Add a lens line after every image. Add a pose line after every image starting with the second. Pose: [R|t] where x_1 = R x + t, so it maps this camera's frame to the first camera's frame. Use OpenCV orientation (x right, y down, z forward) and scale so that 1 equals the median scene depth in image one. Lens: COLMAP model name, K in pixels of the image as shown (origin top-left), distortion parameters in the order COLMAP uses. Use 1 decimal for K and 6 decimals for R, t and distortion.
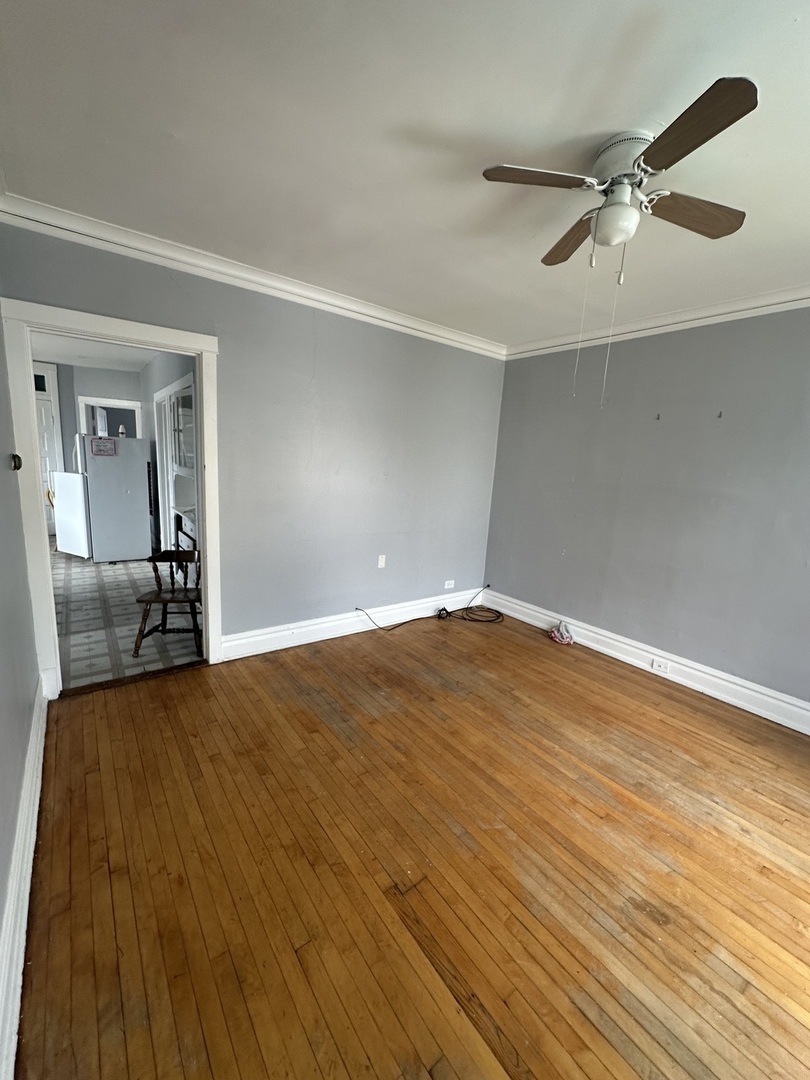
lens RADIAL K [[431.3, 0, 405.0], [0, 431.3, 540.0], [0, 0, 1]] dist [-0.004353, 0.000448]
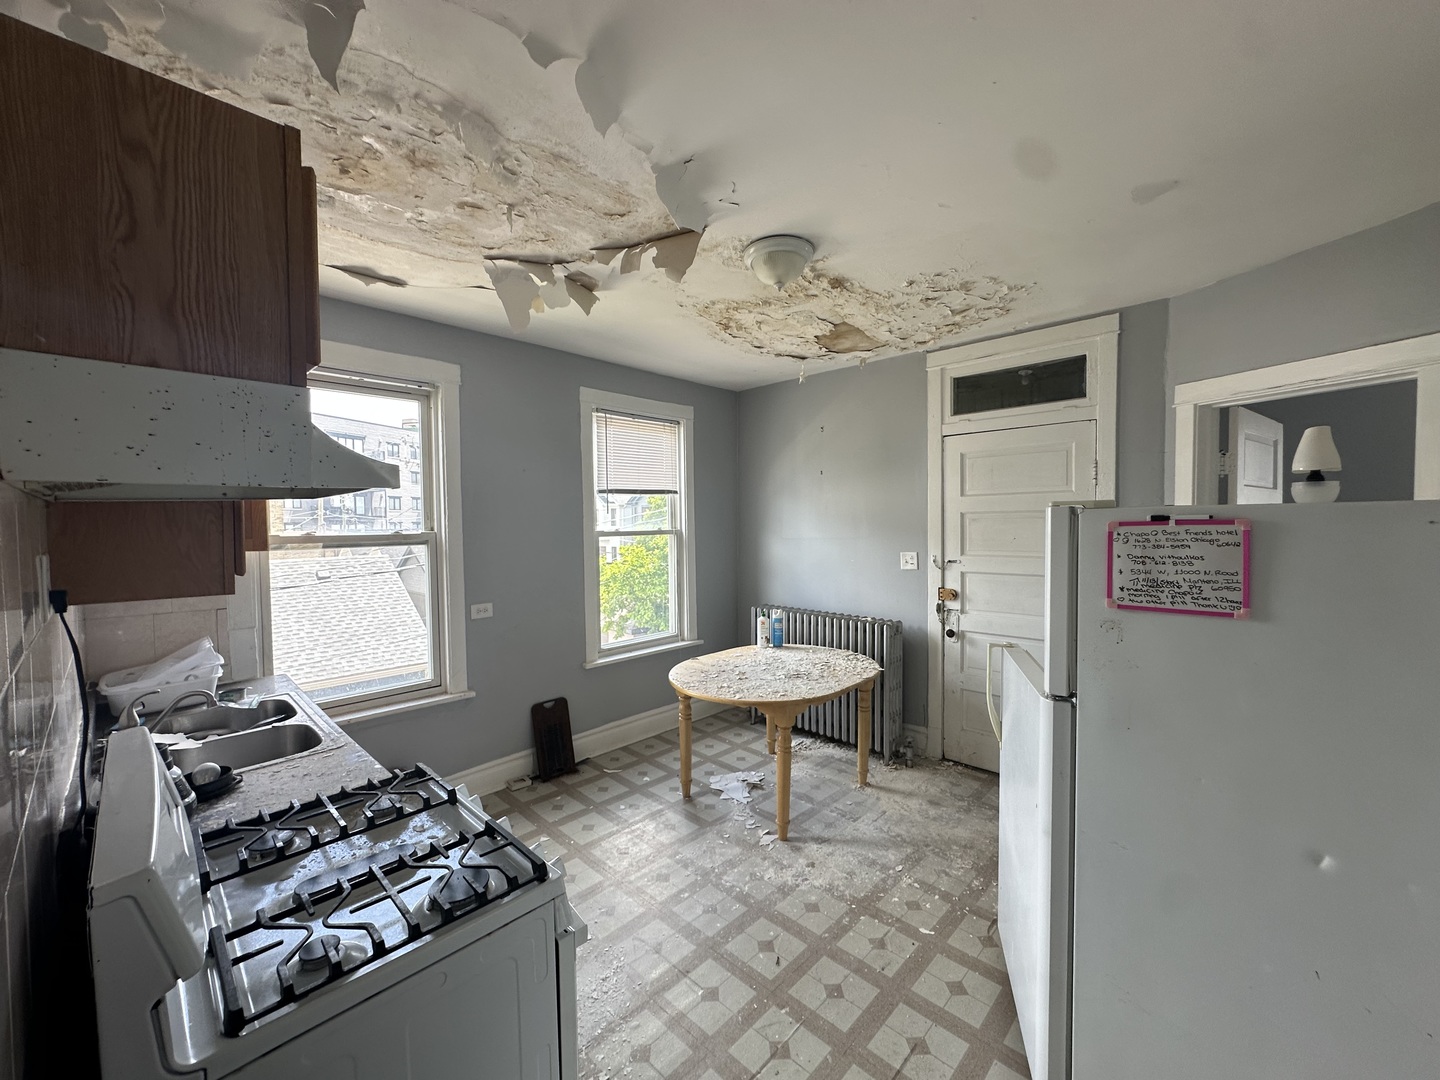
lens RADIAL K [[575.0, 0, 720.0], [0, 575.0, 540.0], [0, 0, 1]] dist [-0.004353, 0.000448]
pose [[0.160091, -0.025480, -0.986773, -0.870808], [-0.163523, 0.985170, -0.051969, -0.321133], [0.973463, 0.169680, 0.153551, 1.361379]]
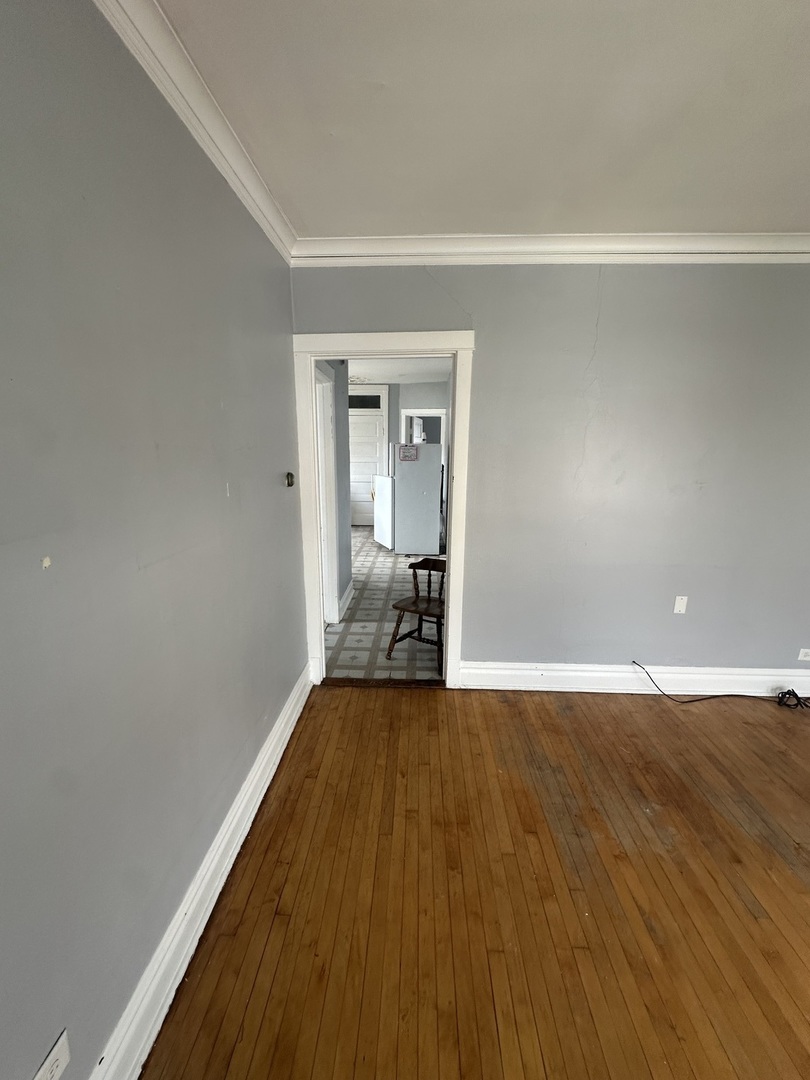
lens RADIAL K [[431.3, 0, 405.0], [0, 431.3, 540.0], [0, 0, 1]] dist [-0.004353, 0.000448]
pose [[0.774801, 0.087219, -0.626160, 0.035680], [-0.078188, 0.996054, 0.041992, -0.062698], [0.627352, 0.016423, 0.778563, 0.204541]]
